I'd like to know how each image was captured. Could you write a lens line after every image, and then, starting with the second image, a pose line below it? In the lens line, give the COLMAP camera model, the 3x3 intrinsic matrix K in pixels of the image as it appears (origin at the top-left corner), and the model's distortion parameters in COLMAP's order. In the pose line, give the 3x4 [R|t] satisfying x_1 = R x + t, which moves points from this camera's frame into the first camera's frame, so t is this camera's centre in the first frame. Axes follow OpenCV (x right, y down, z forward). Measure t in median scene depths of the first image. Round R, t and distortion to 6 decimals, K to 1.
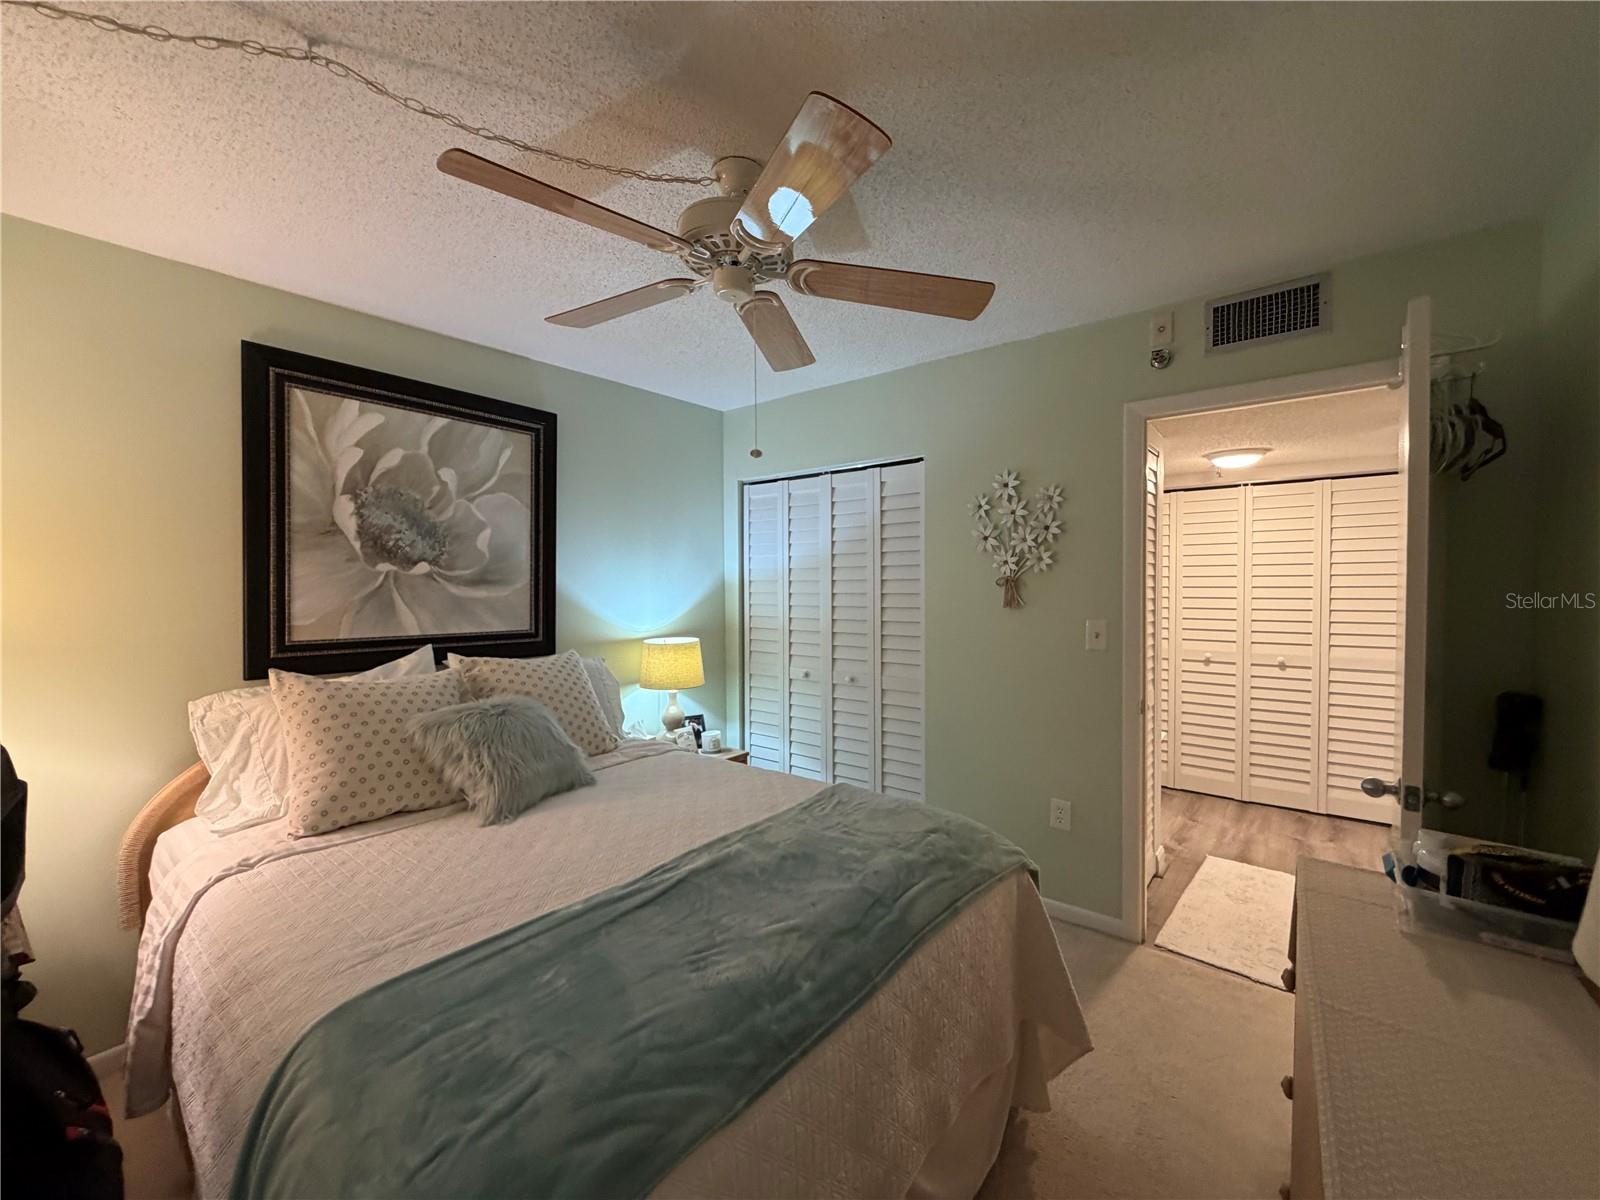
lens RADIAL K [[639.3, 0, 801.6], [0, 639.3, 595.0], [0, 0, 1]] dist [0.001592, -0.000677]
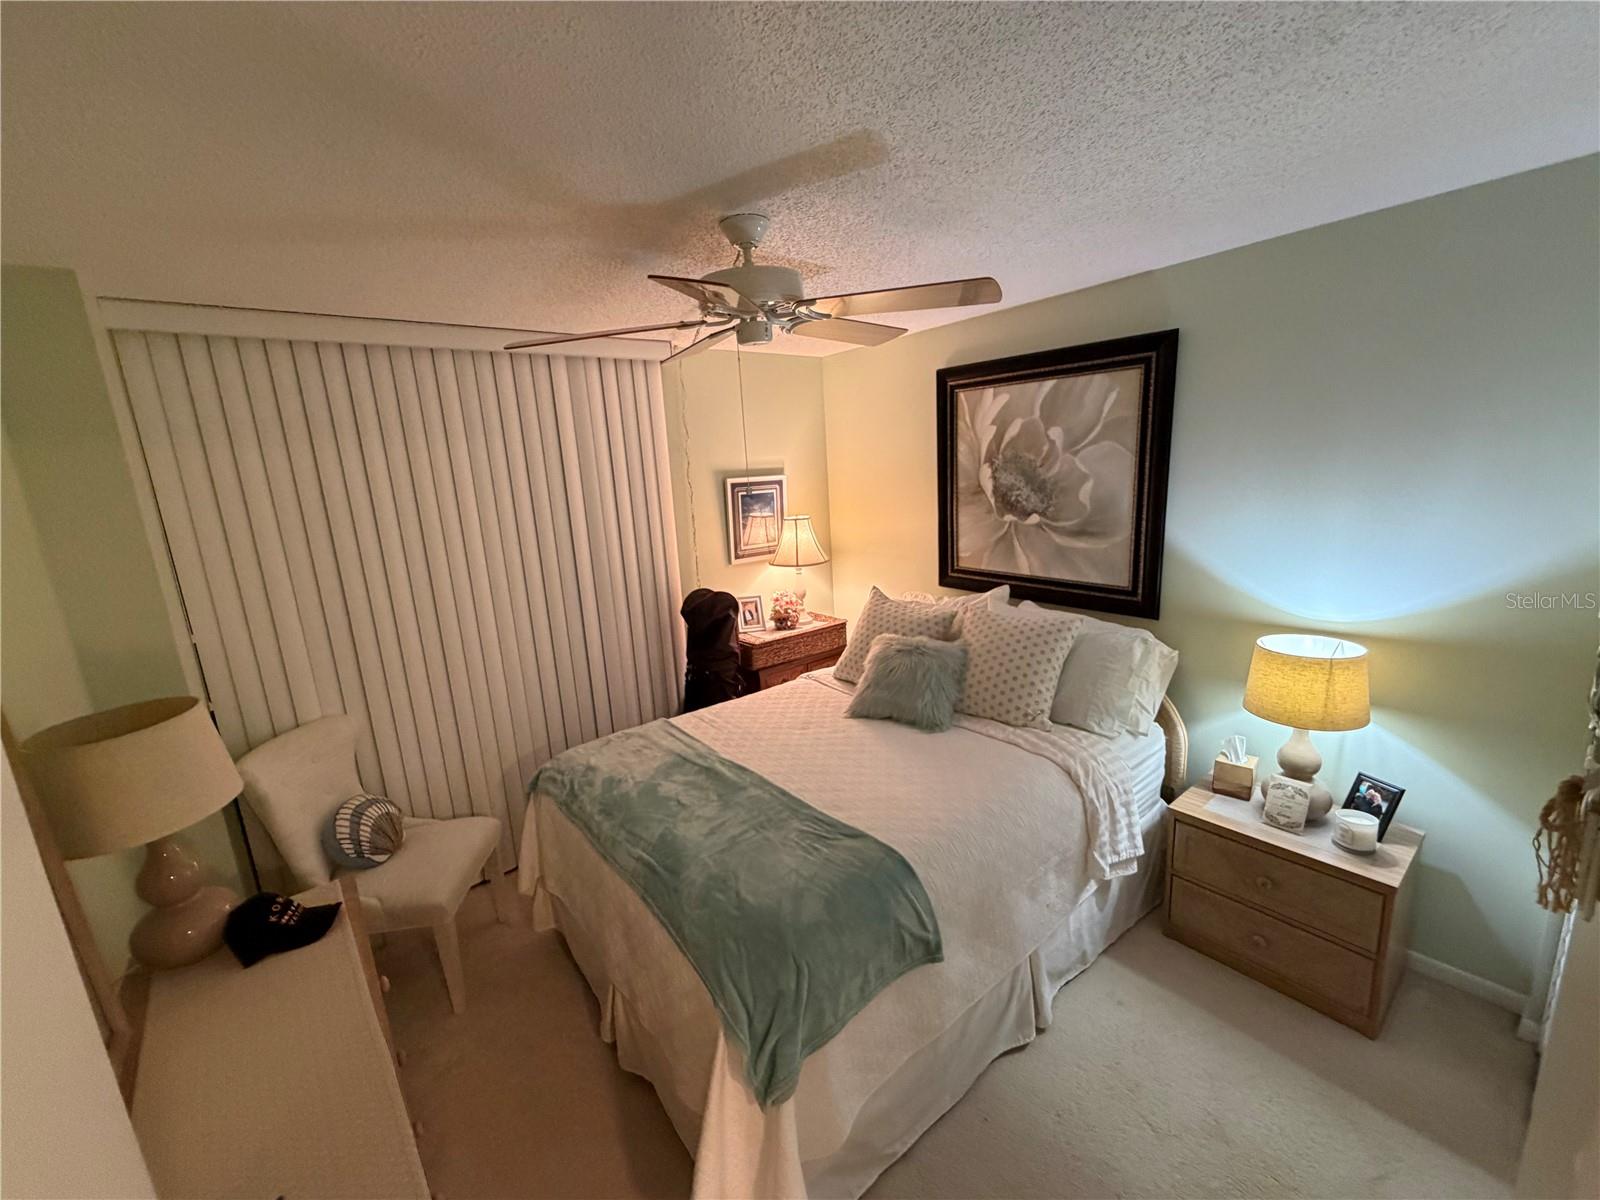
lens RADIAL K [[639.3, 0, 799.7], [0, 639.3, 596.8], [0, 0, 1]] dist [0.001592, -0.000677]
pose [[-0.210678, 0.219553, -0.952581, 0.650557], [0.040607, 0.975577, 0.215872, -0.175040], [0.976712, 0.006798, -0.214448, 0.841804]]
